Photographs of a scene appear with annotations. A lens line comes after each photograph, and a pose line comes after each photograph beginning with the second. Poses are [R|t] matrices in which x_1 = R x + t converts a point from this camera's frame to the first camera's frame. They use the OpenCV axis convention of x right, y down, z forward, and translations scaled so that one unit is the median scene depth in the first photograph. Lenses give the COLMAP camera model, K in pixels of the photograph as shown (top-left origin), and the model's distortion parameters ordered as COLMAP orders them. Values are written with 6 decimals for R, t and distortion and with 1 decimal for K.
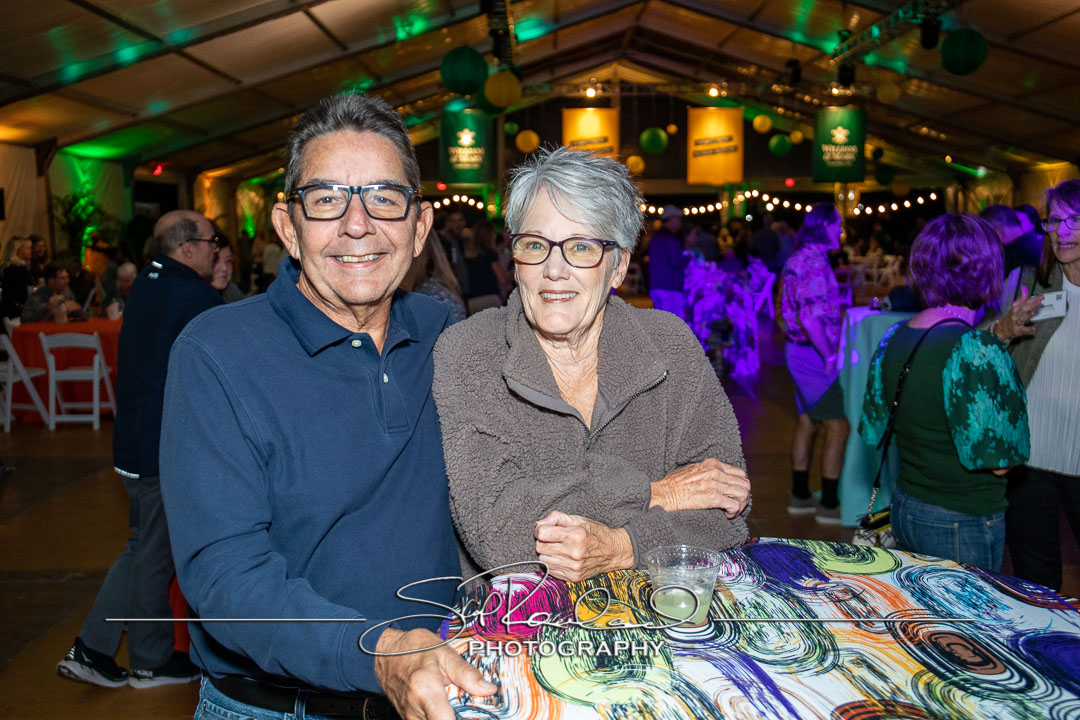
lens RADIAL K [[1097.4, 0, 542.5], [0, 1097.4, 363.8], [0, 0, 1]] dist [-0.019224, 0.000000]
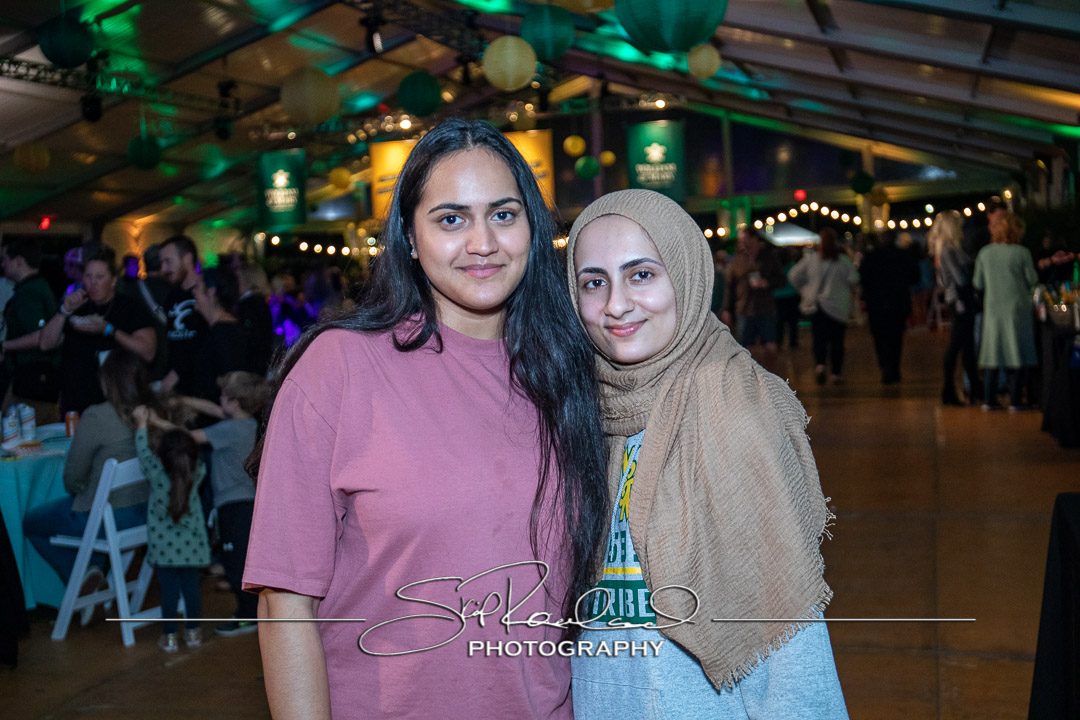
lens RADIAL K [[1354.4, 0, 538.3], [0, 1354.4, 356.2], [0, 0, 1]] dist [0.101542, 0.000000]
pose [[0.949483, -0.015144, -0.313453, 0.527435], [0.000609, 0.998922, -0.046418, 0.007989], [0.313818, 0.043883, 0.948468, -0.072185]]
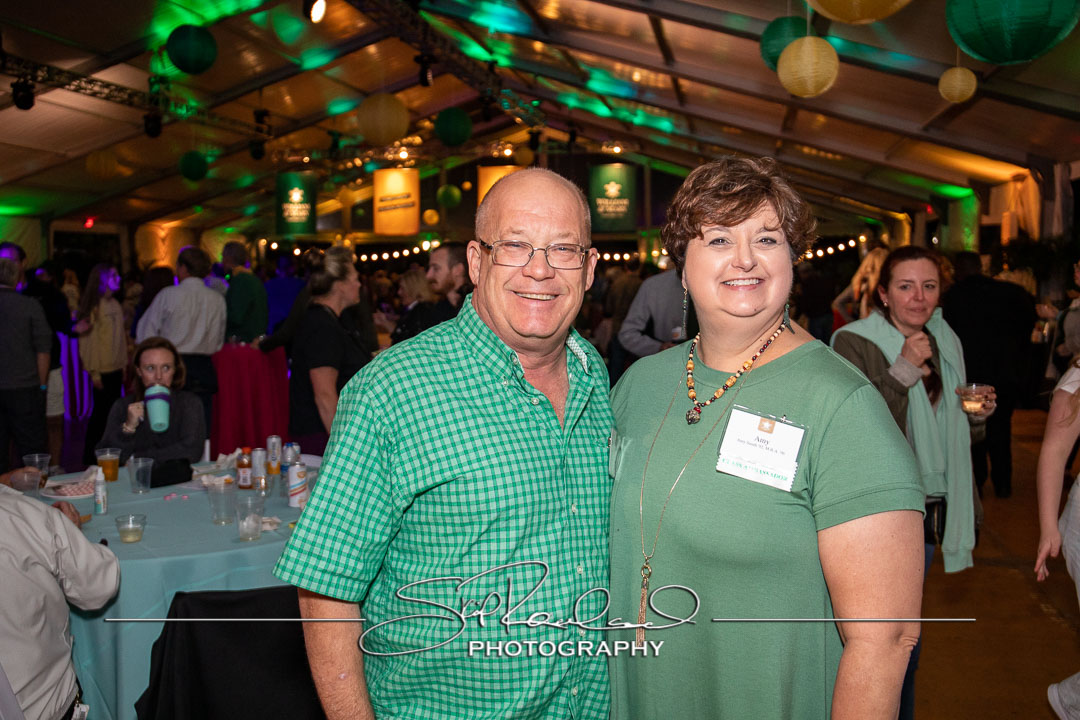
lens RADIAL K [[1021.0, 0, 534.0], [0, 1021.0, 361.2], [0, 0, 1]] dist [0.020797, 0.000000]
pose [[0.974712, 0.026284, -0.221915, 0.427746], [-0.034294, 0.998889, -0.032321, -0.001922], [0.220819, 0.039114, 0.974530, -0.004979]]
